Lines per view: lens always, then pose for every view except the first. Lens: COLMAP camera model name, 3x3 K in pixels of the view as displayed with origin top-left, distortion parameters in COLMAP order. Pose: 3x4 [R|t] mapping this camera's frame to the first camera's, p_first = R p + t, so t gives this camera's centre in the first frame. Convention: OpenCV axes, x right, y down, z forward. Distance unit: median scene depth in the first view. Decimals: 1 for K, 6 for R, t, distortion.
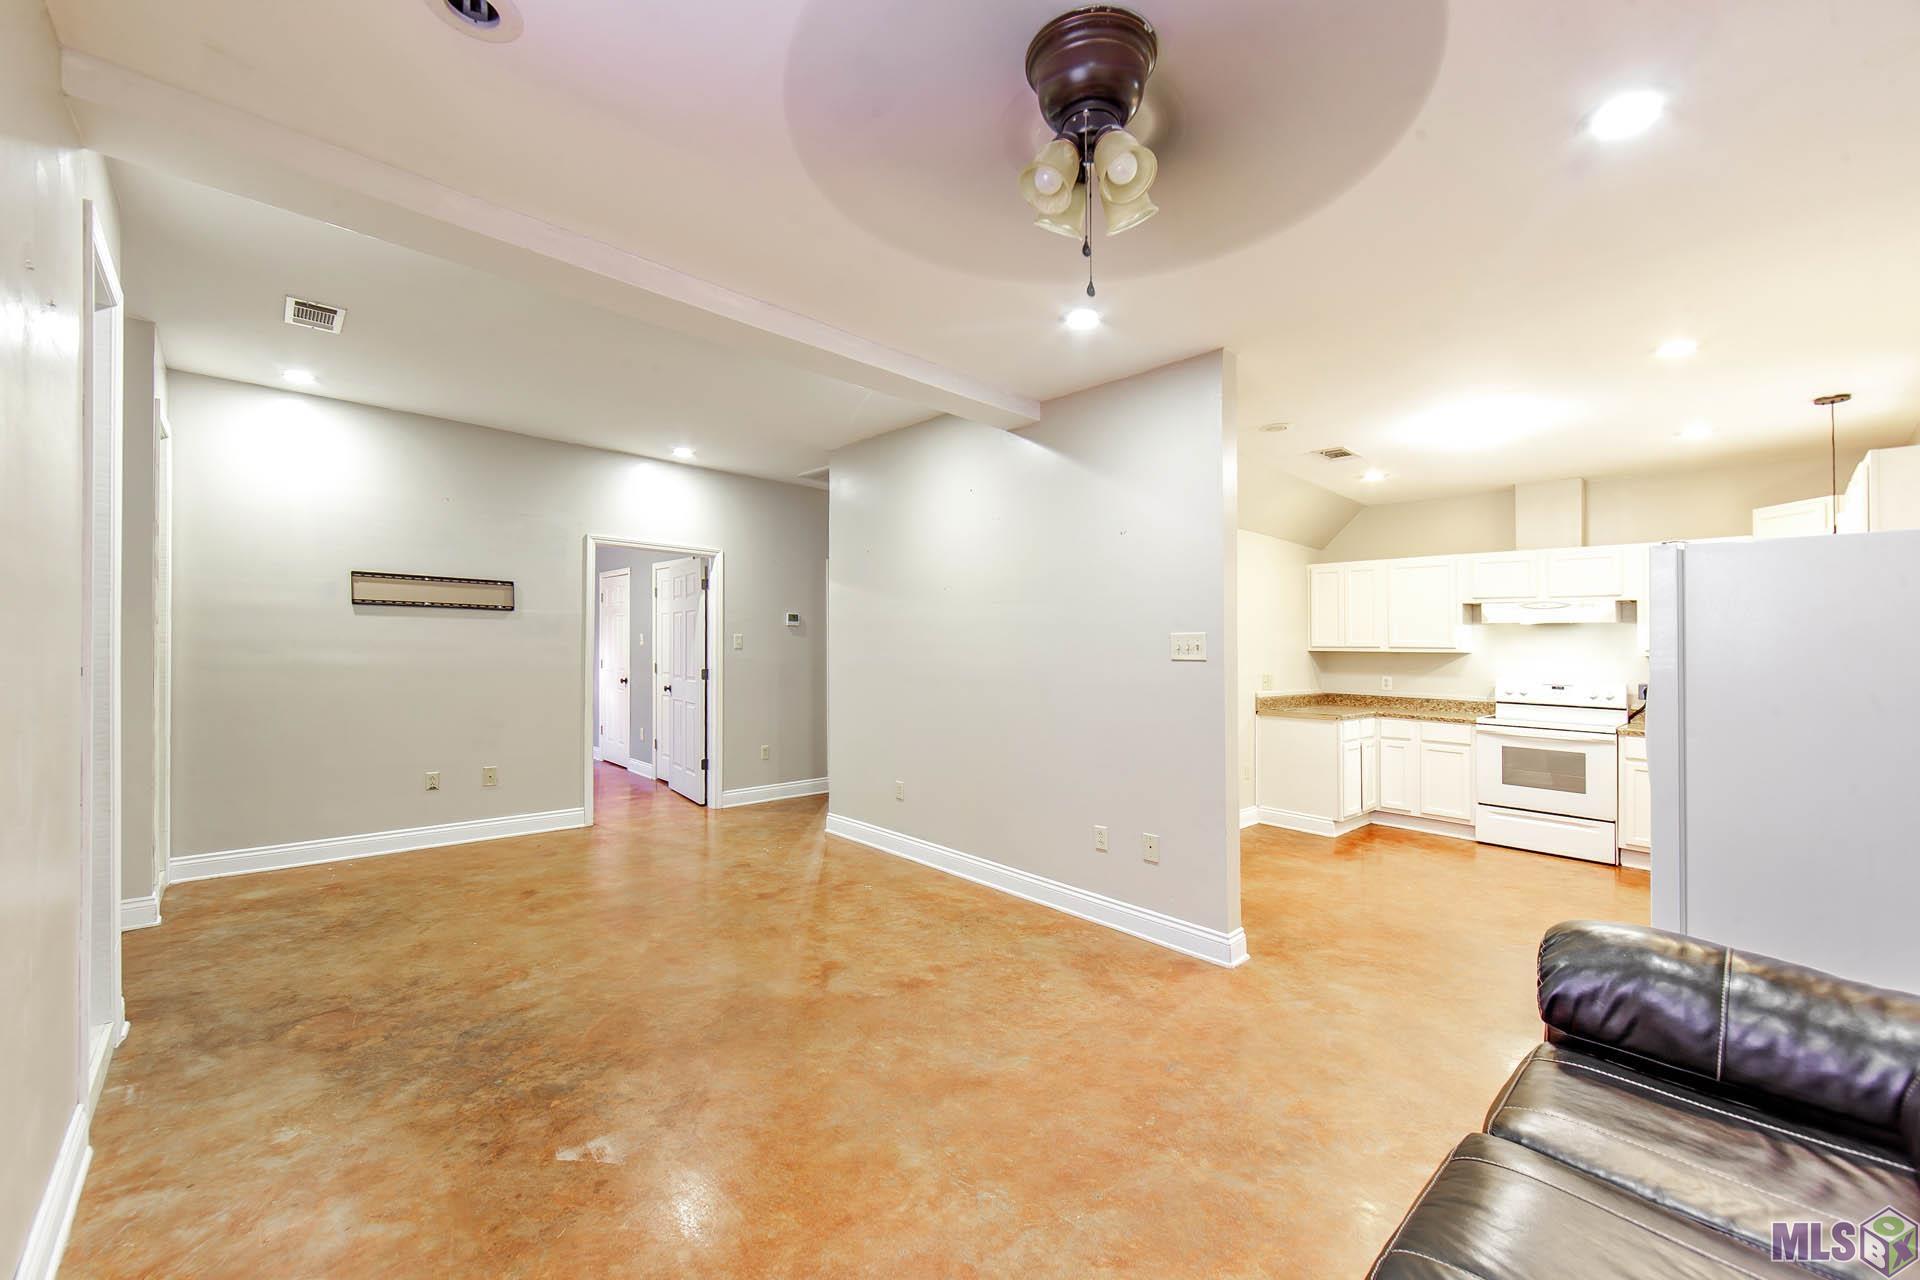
lens RADIAL K [[757.8, 0, 936.0], [0, 757.8, 632.1], [0, 0, 1]] dist [-0.000060, -0.000050]
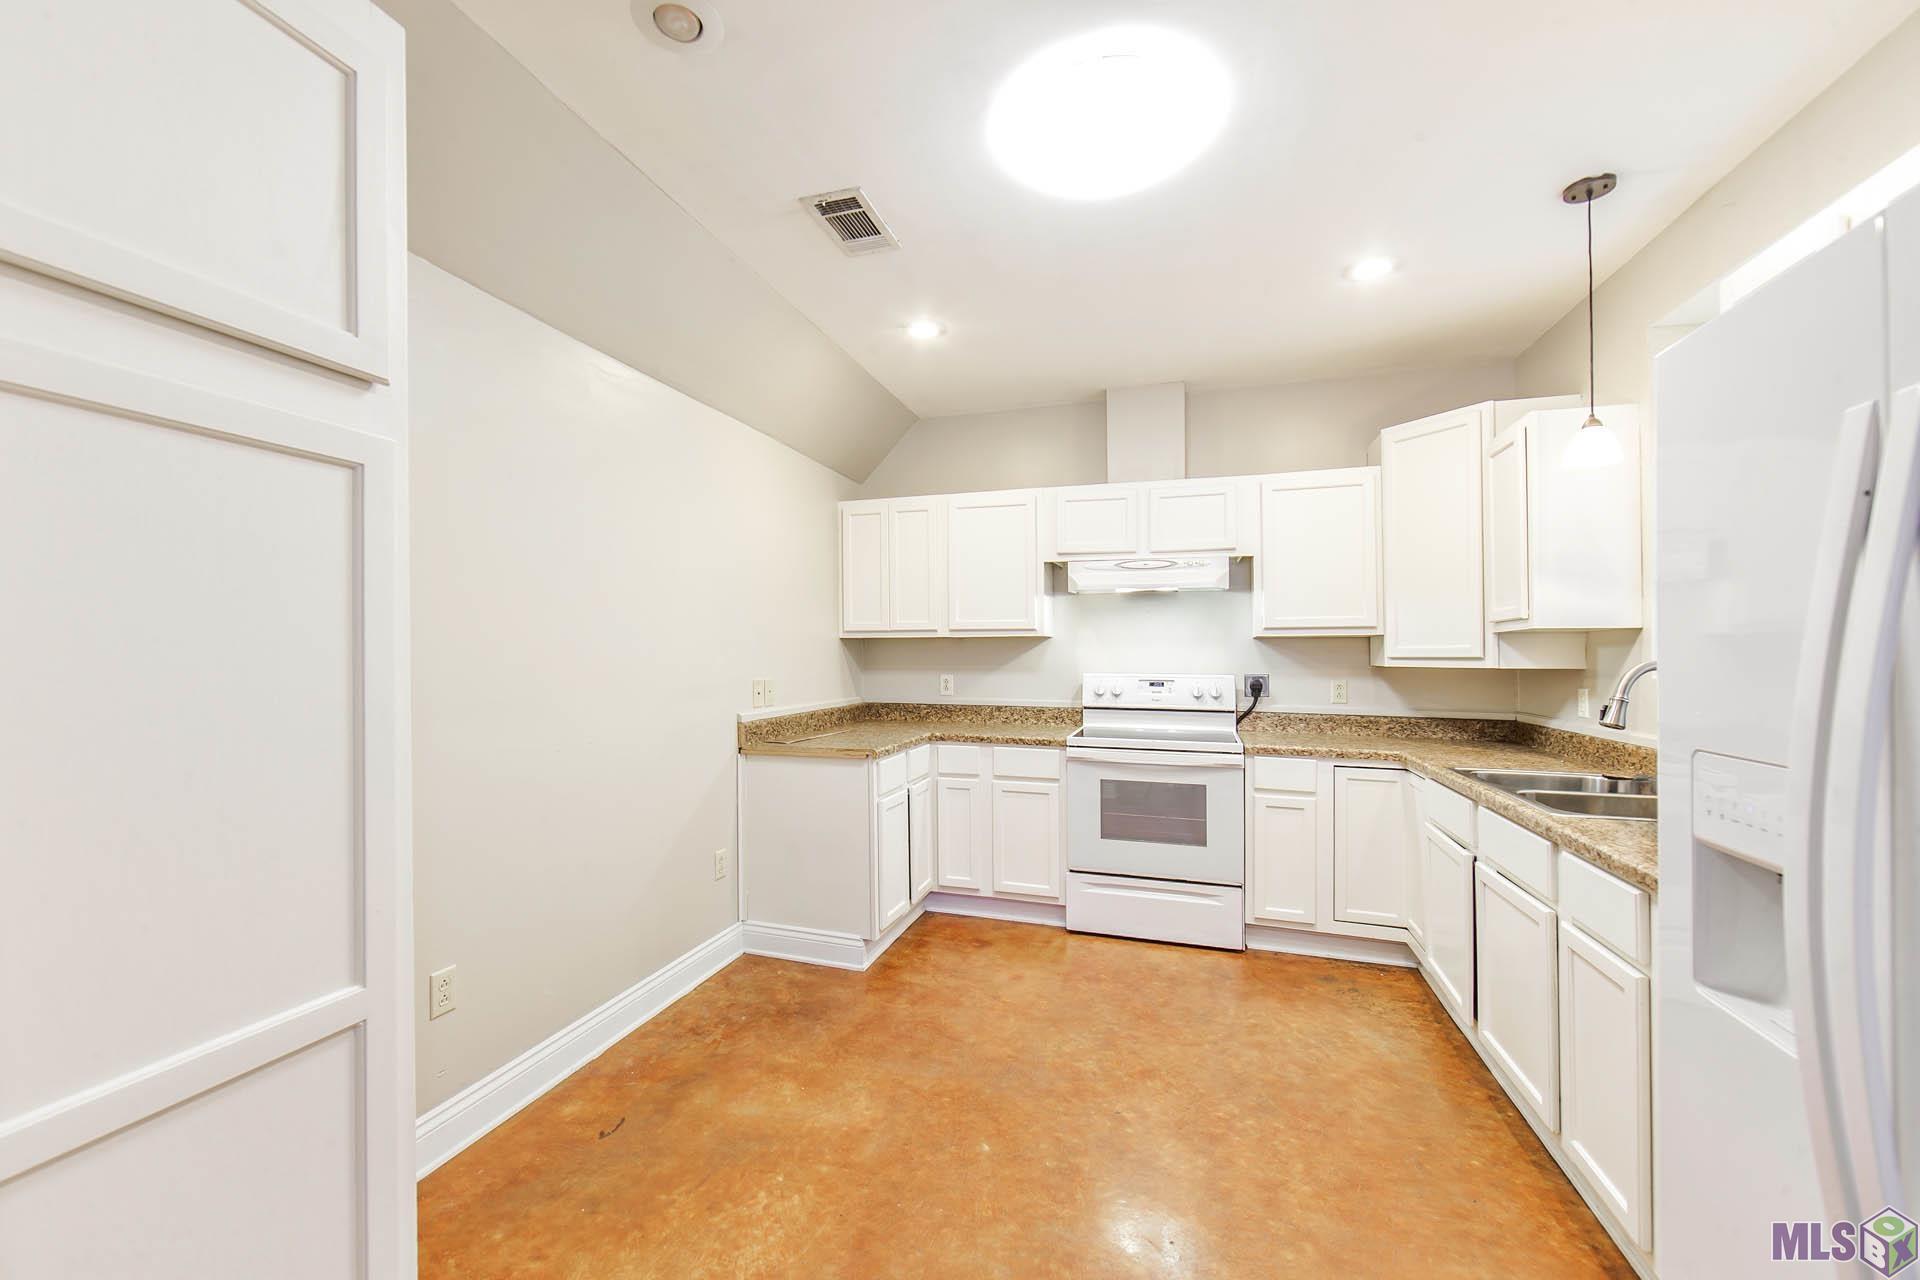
lens RADIAL K [[757.8, 0, 936.0], [0, 757.8, 632.1], [0, 0, 1]] dist [-0.000060, -0.000050]
pose [[0.870356, -0.006329, 0.492383, 0.312905], [0.005102, 0.999980, 0.003834, 0.022229], [-0.492397, -0.000825, 0.870370, 0.514084]]
